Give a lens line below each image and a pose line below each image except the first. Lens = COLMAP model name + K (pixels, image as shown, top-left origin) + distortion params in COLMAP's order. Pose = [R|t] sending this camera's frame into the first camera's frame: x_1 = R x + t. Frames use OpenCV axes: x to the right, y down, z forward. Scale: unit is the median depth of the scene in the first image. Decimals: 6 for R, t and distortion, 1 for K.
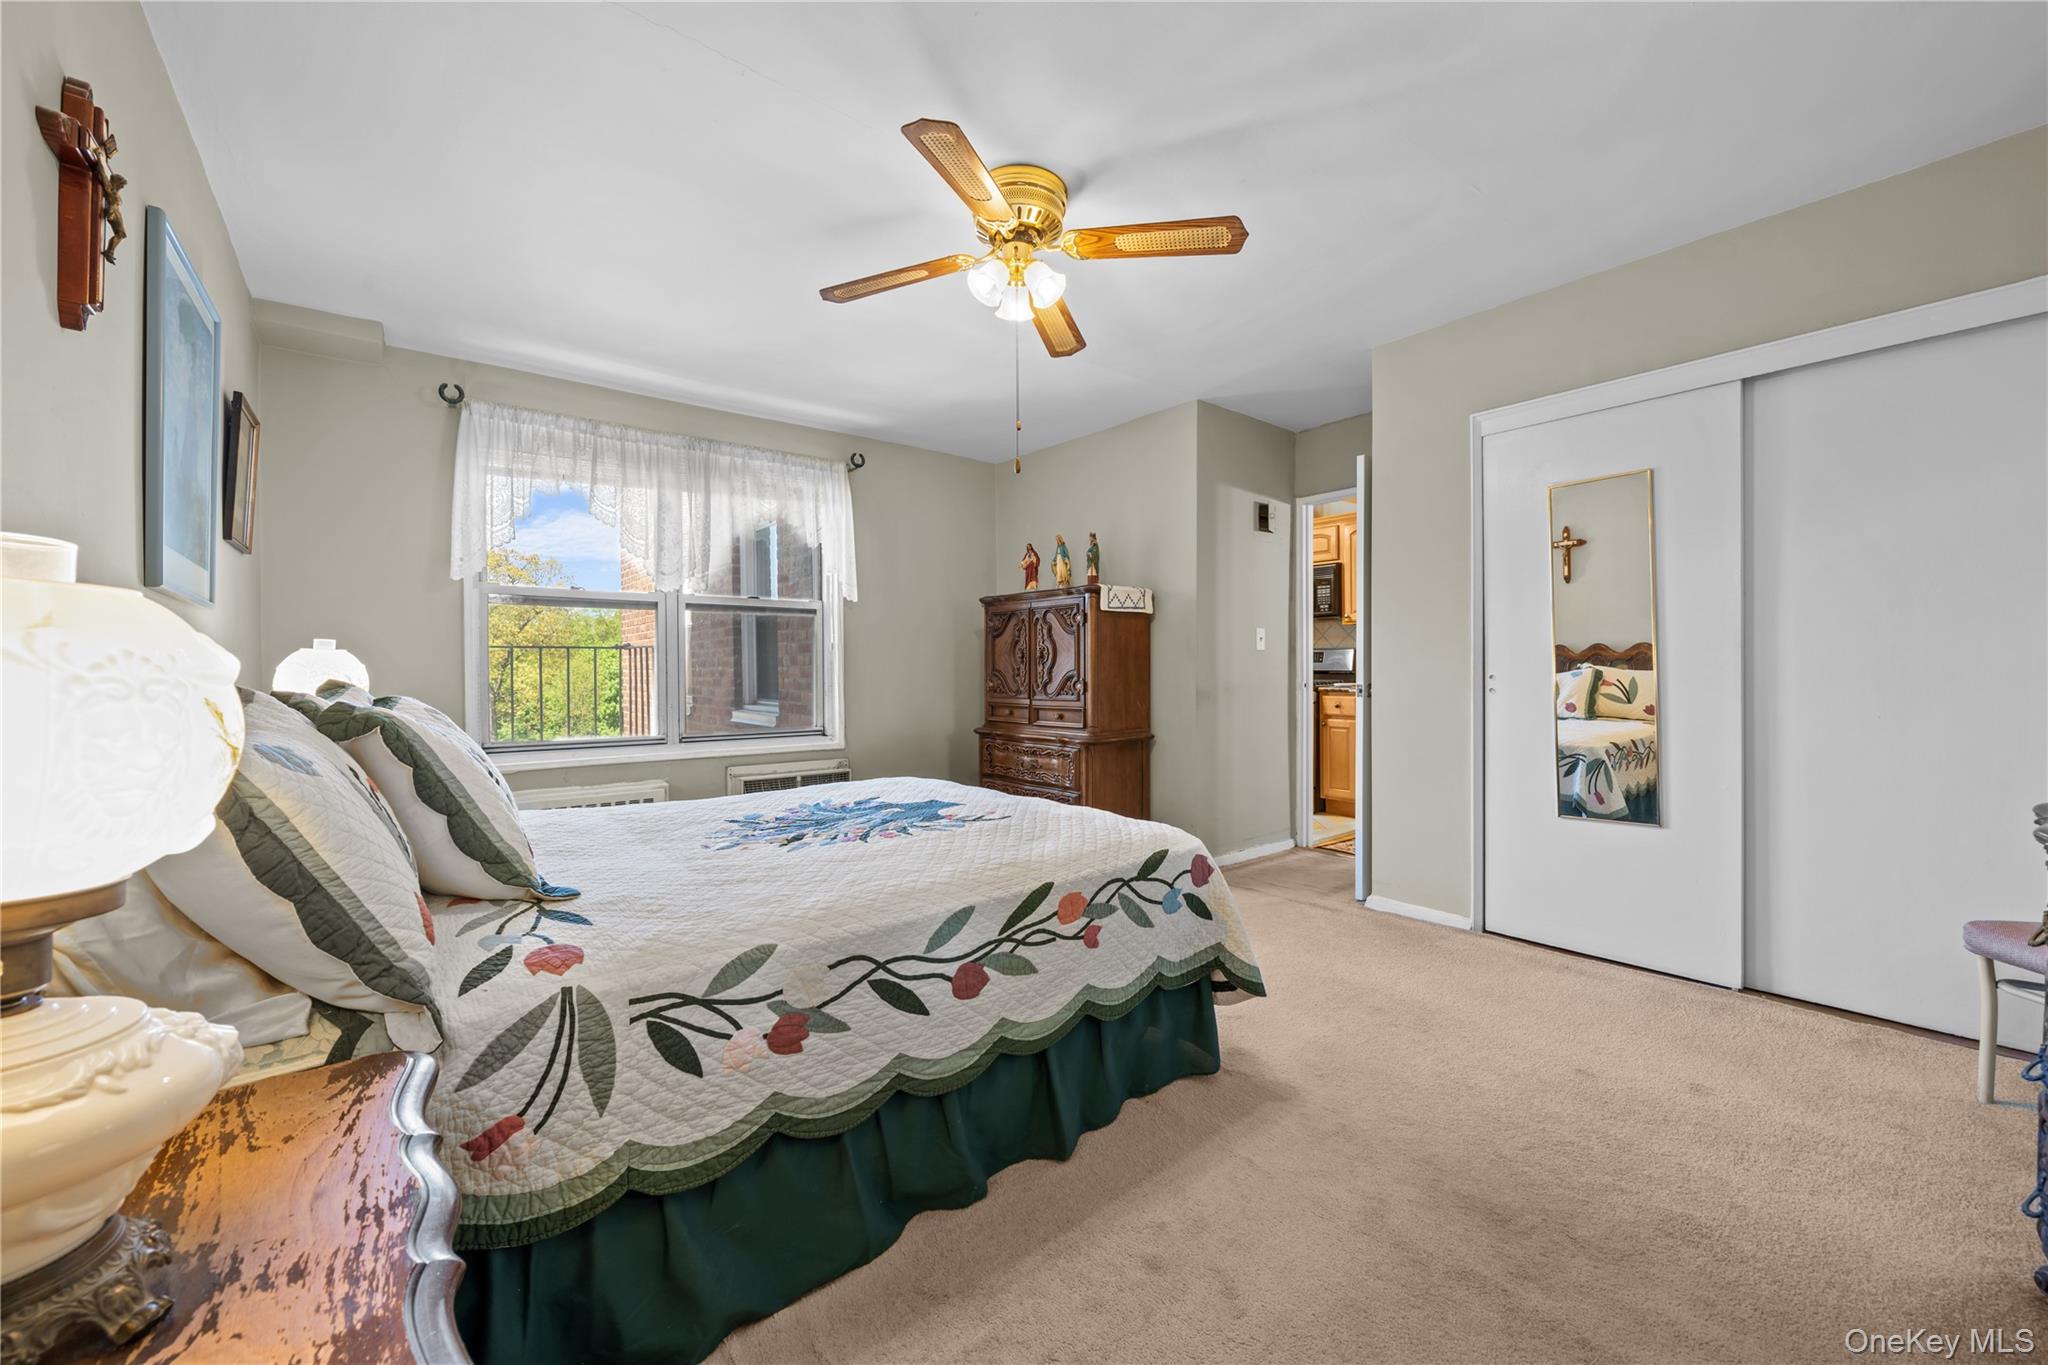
lens RADIAL K [[798.9, 0, 1018.9], [0, 798.9, 684.5], [0, 0, 1]] dist [-0.001623, 0.000039]
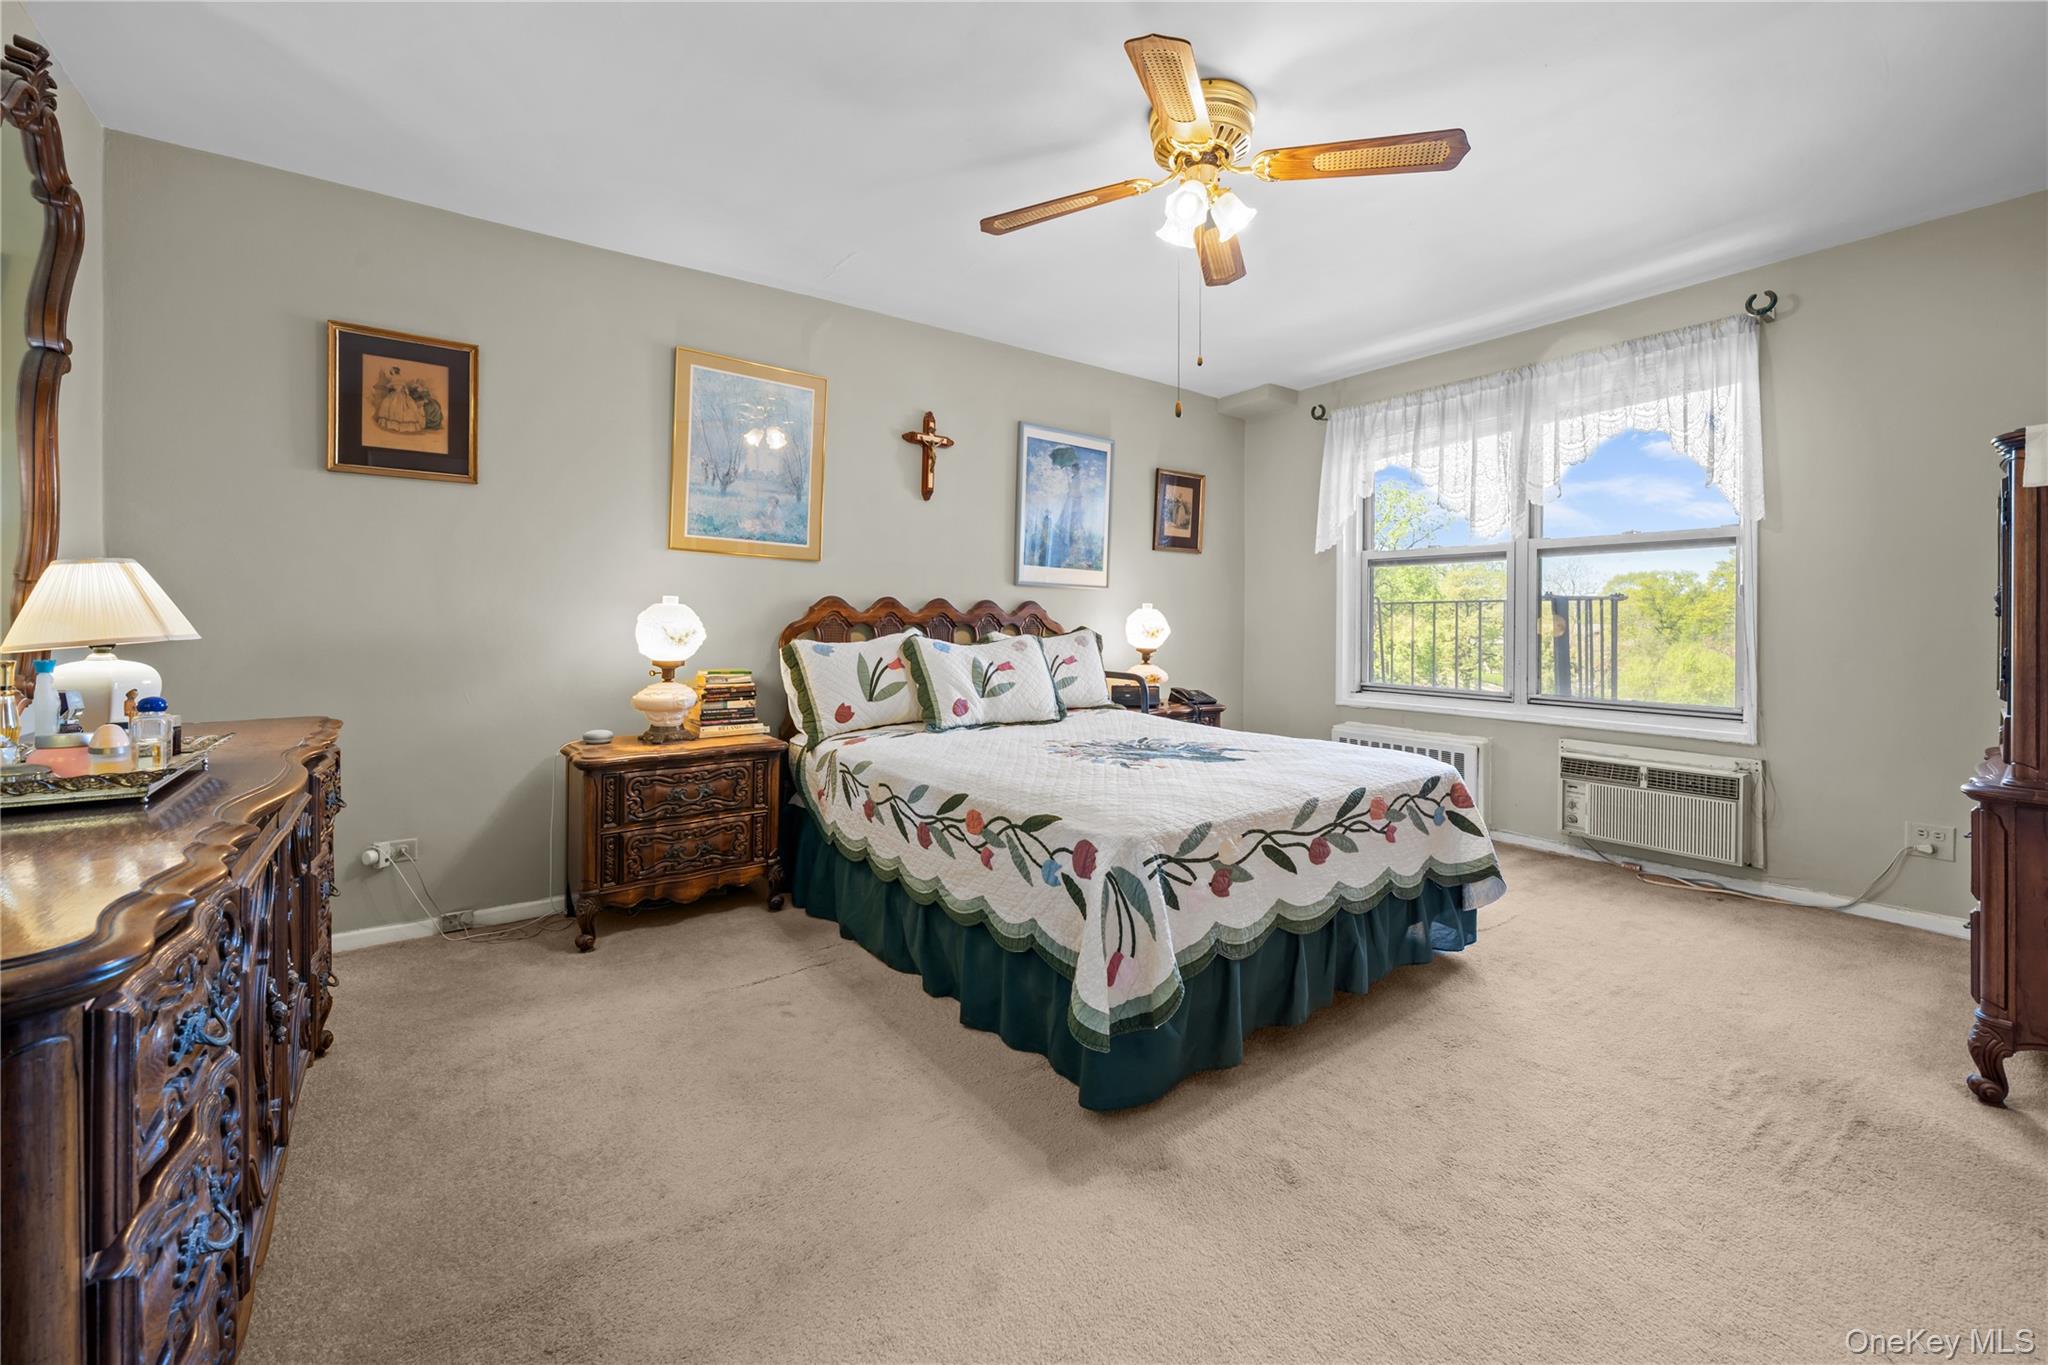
lens RADIAL K [[794.5, 0, 1025.3], [0, 794.5, 641.9], [0, 0, 1]] dist [0.000795, 0.000066]
pose [[-0.019839, 0.034399, -0.999211, 1.145398], [-0.029429, 0.998955, 0.034974, -0.029814], [0.999370, 0.030099, -0.018805, 1.010004]]
